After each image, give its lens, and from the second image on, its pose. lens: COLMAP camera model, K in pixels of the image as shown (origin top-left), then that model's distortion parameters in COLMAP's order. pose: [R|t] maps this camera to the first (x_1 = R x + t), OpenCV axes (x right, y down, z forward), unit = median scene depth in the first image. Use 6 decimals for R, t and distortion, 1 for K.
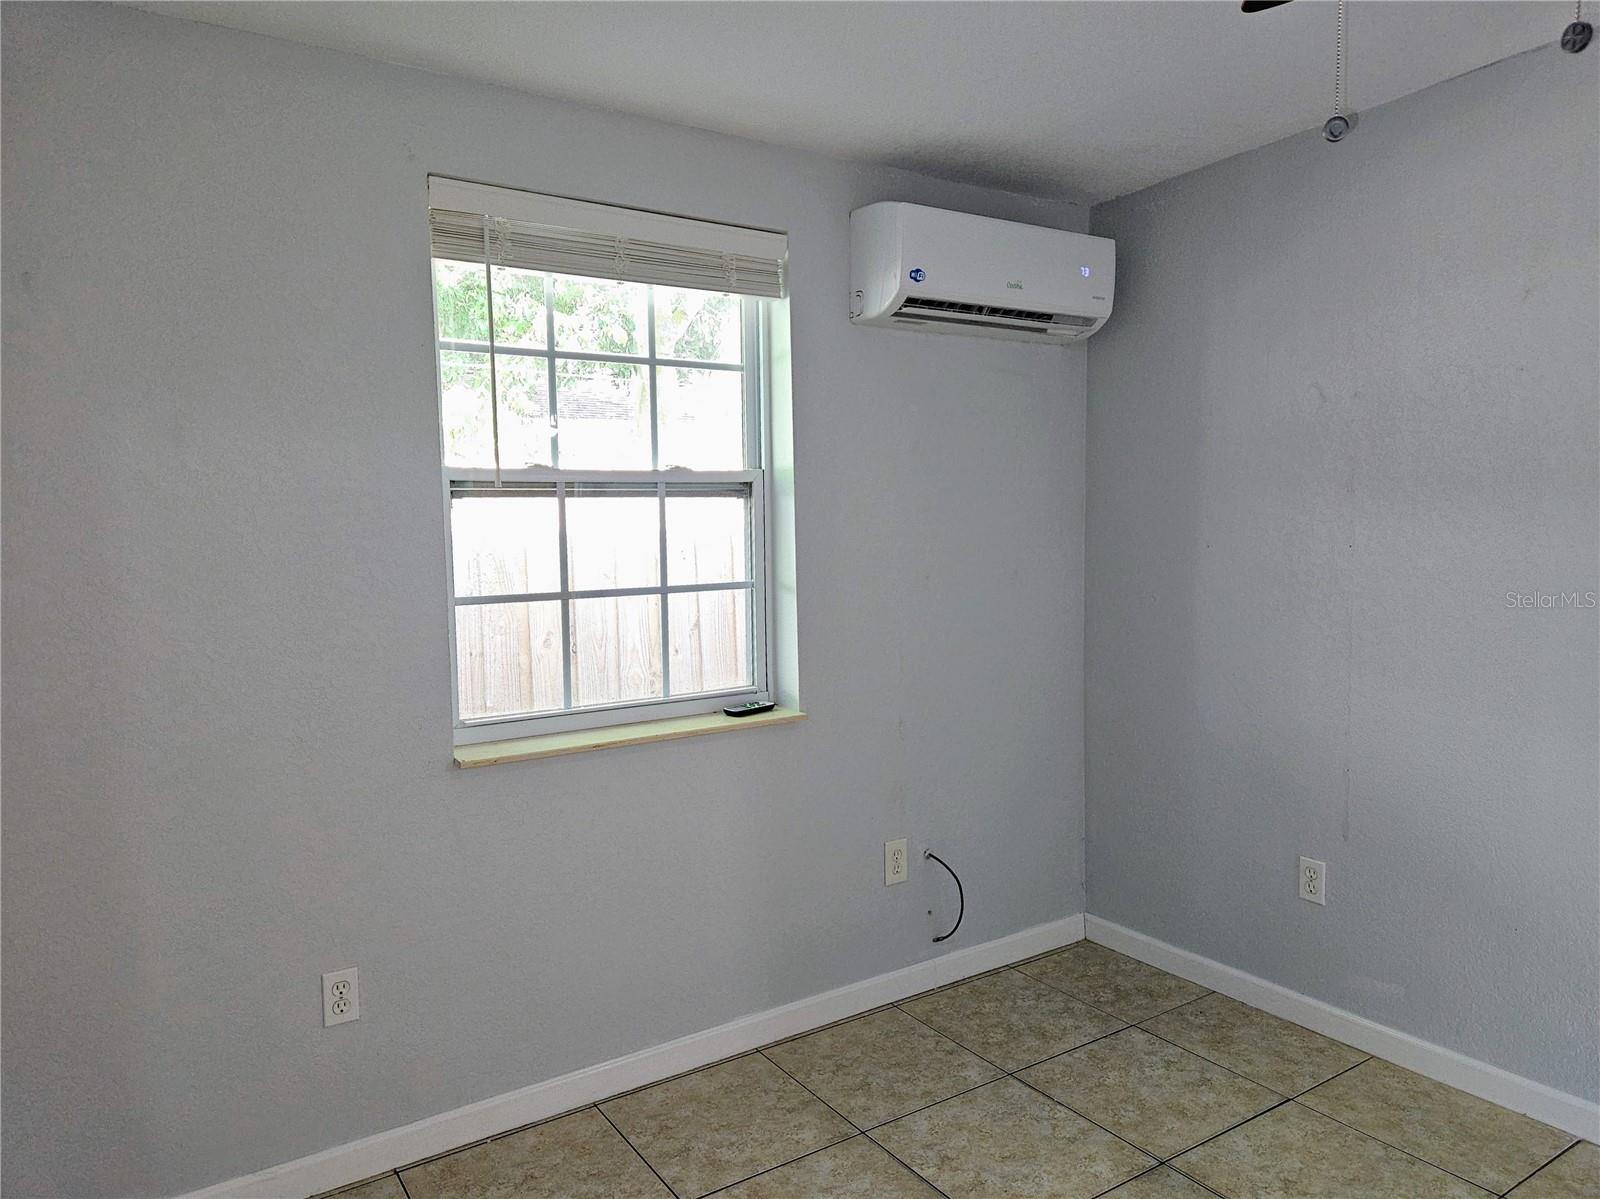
lens RADIAL K [[1094.0, 0, 791.3], [0, 1094.0, 606.1], [0, 0, 1]] dist [0.084292, -0.068994]
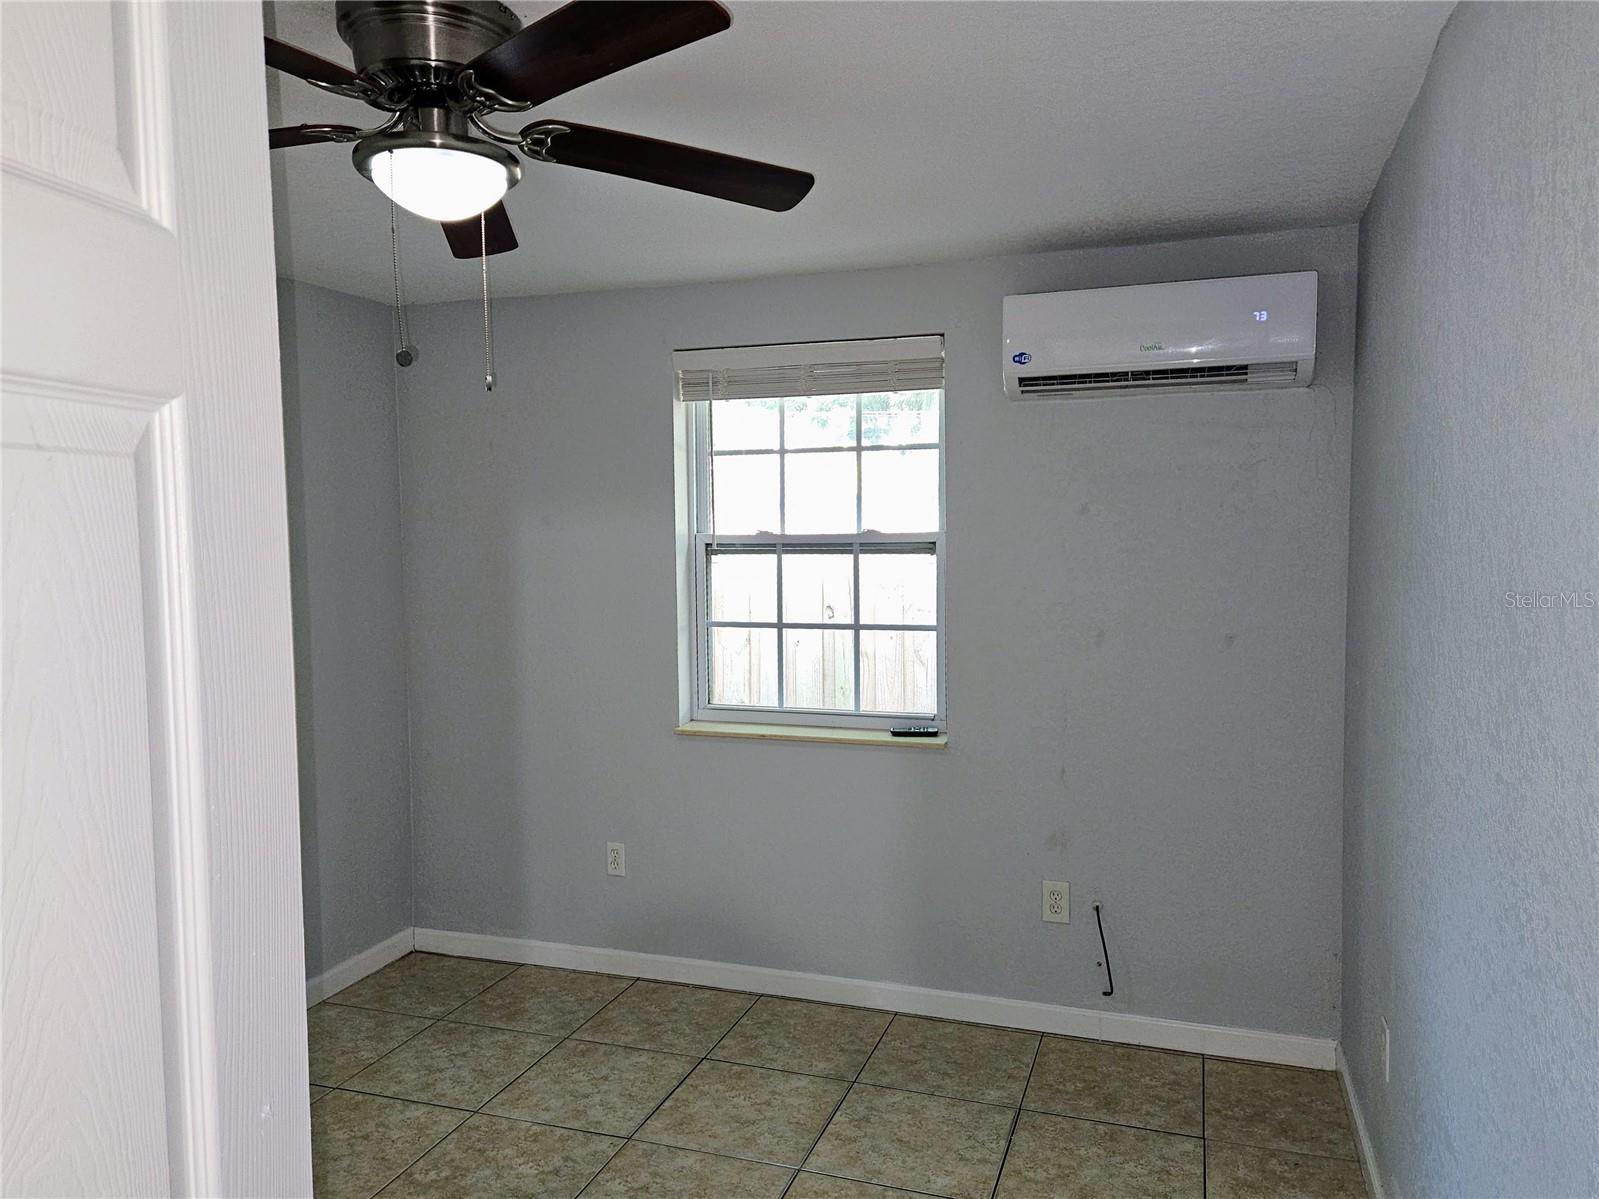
lens RADIAL K [[1093.3, 0, 790.8], [0, 1093.3, 606.1], [0, 0, 1]] dist [0.084292, -0.068994]
pose [[0.620115, 0.061314, -0.782111, 0.836168], [-0.068699, 0.997355, 0.023718, -0.064191], [0.781497, 0.039023, 0.622687, 0.147768]]
